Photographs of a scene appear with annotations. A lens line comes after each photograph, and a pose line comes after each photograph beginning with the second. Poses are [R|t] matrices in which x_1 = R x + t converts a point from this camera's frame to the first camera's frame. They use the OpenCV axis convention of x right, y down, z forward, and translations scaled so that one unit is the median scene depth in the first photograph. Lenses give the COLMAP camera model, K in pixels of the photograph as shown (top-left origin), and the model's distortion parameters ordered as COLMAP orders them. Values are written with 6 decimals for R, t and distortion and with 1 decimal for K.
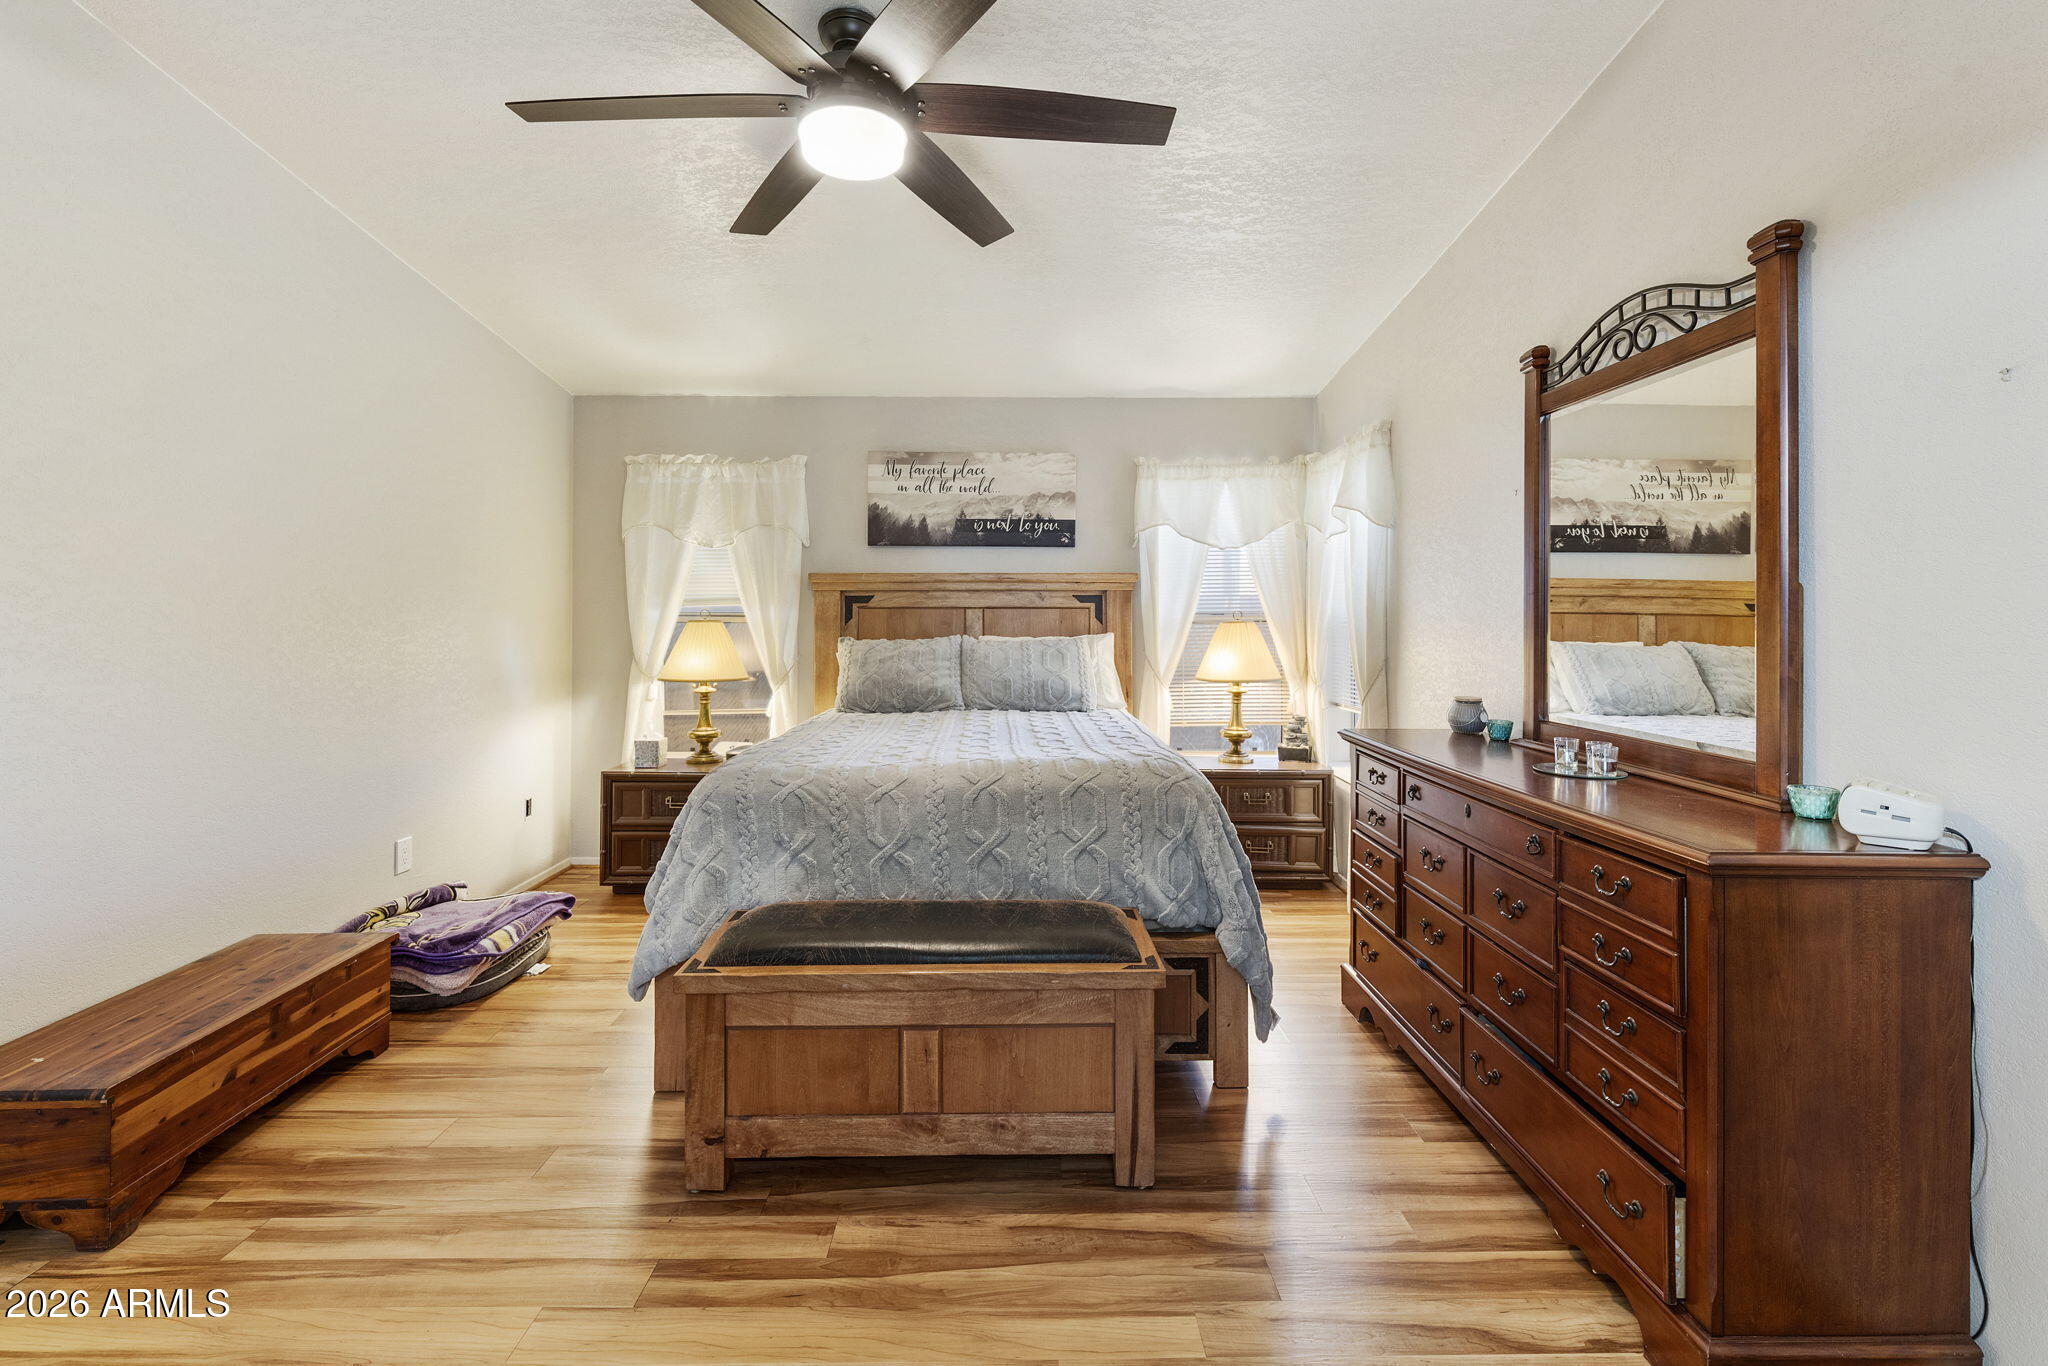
lens RADIAL K [[887.2, 0, 1020.9], [0, 887.2, 610.8], [0, 0, 1]] dist [0.004094, -0.000195]
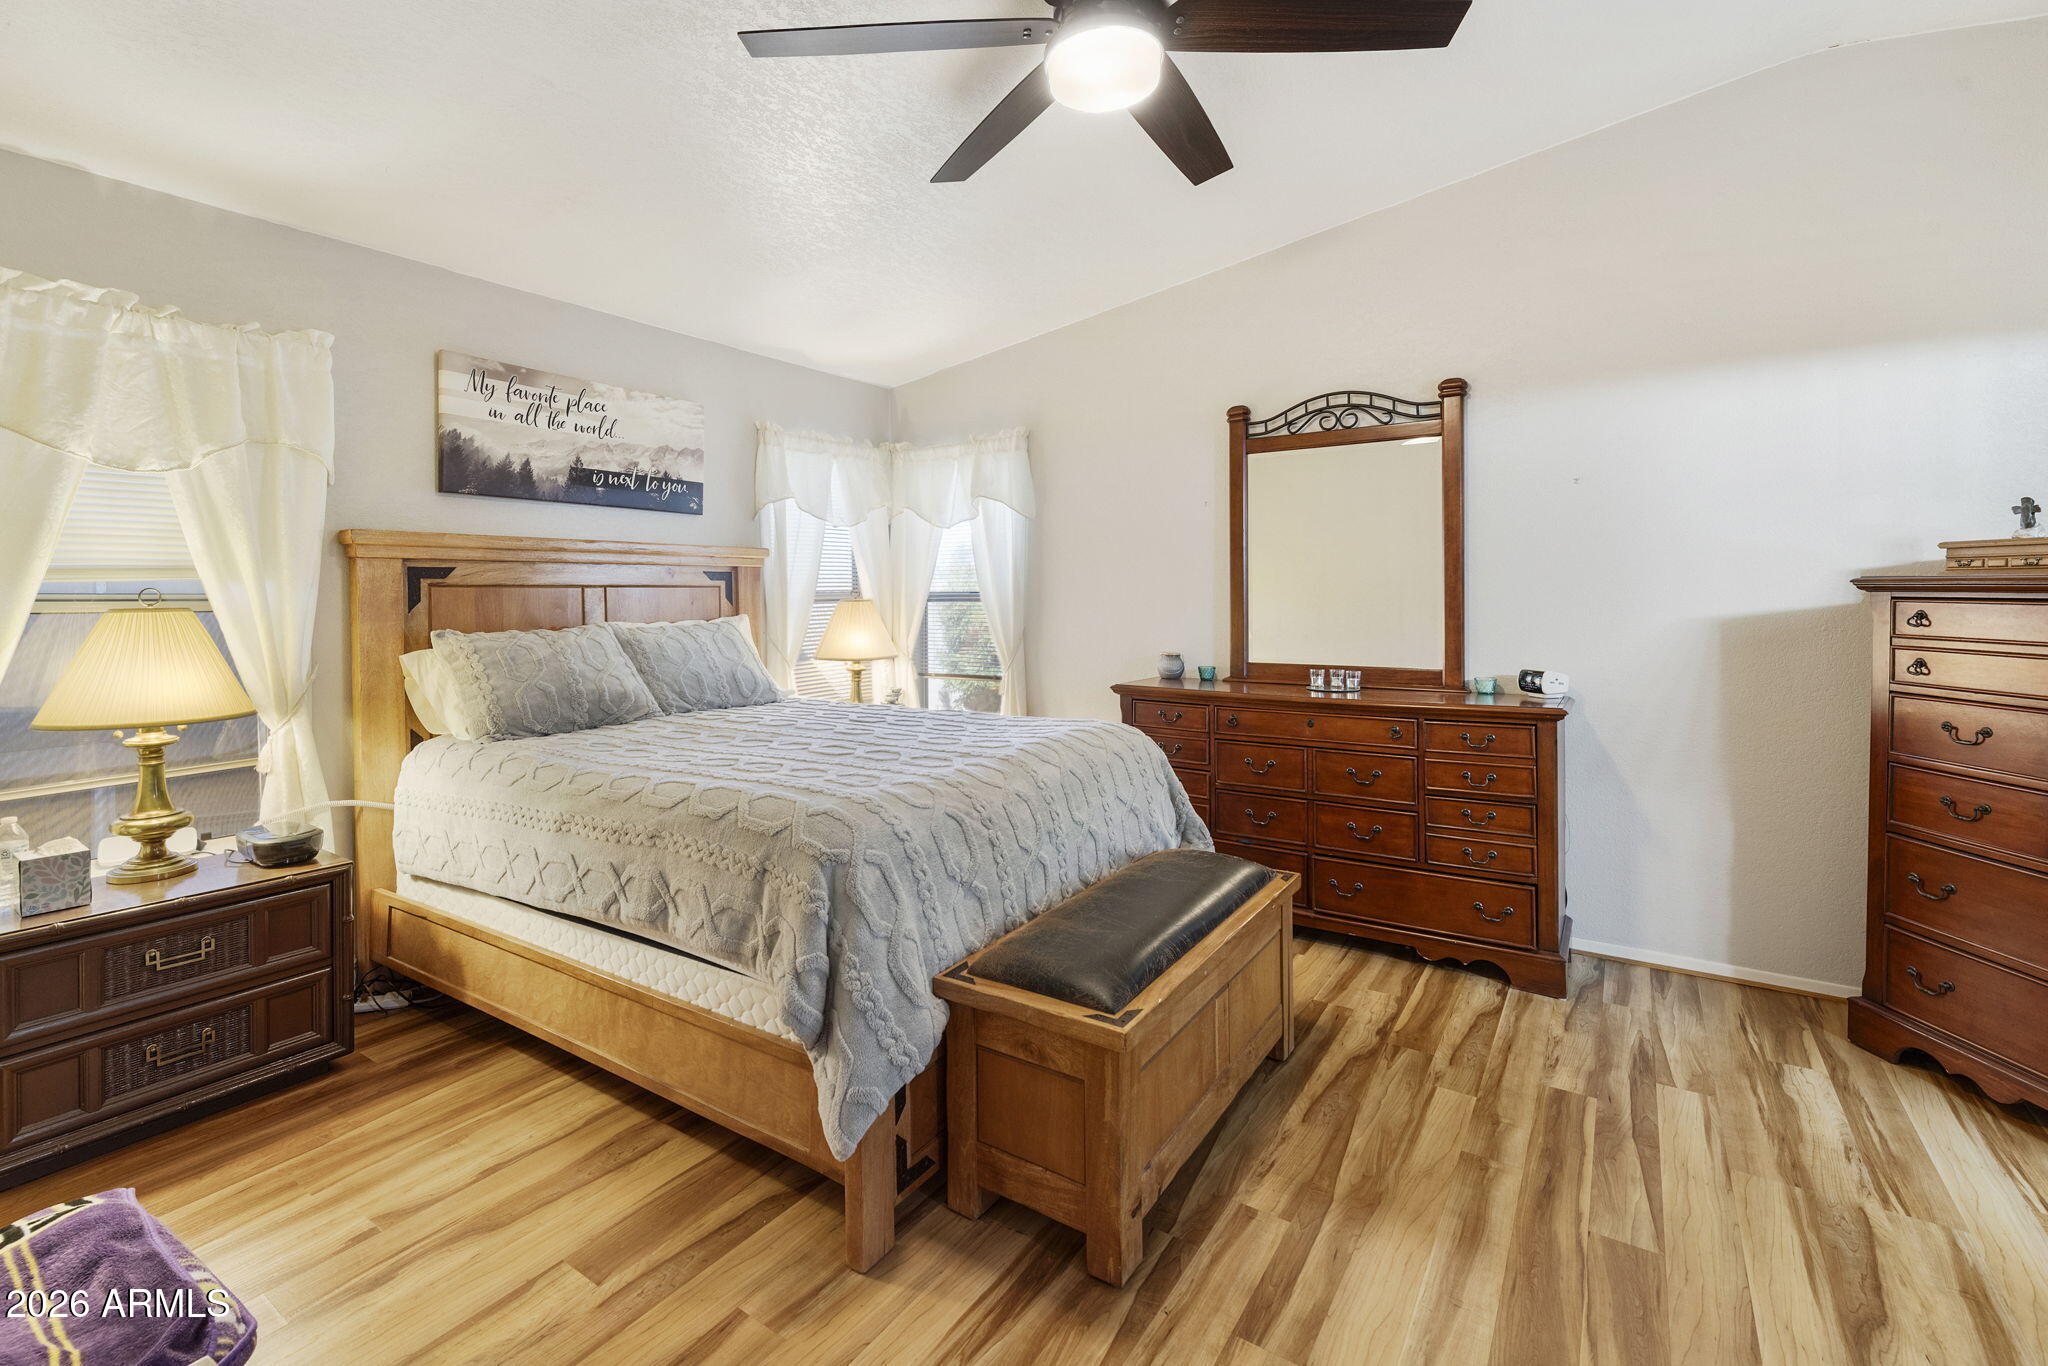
lens RADIAL K [[887.2, 0, 1041.1], [0, 887.2, 602.3], [0, 0, 1]] dist [0.004094, -0.000195]
pose [[0.574079, -0.013139, 0.818694, -0.461752], [0.004018, 0.999904, 0.013230, 0.001919], [-0.818790, -0.004306, 0.574077, 0.250745]]
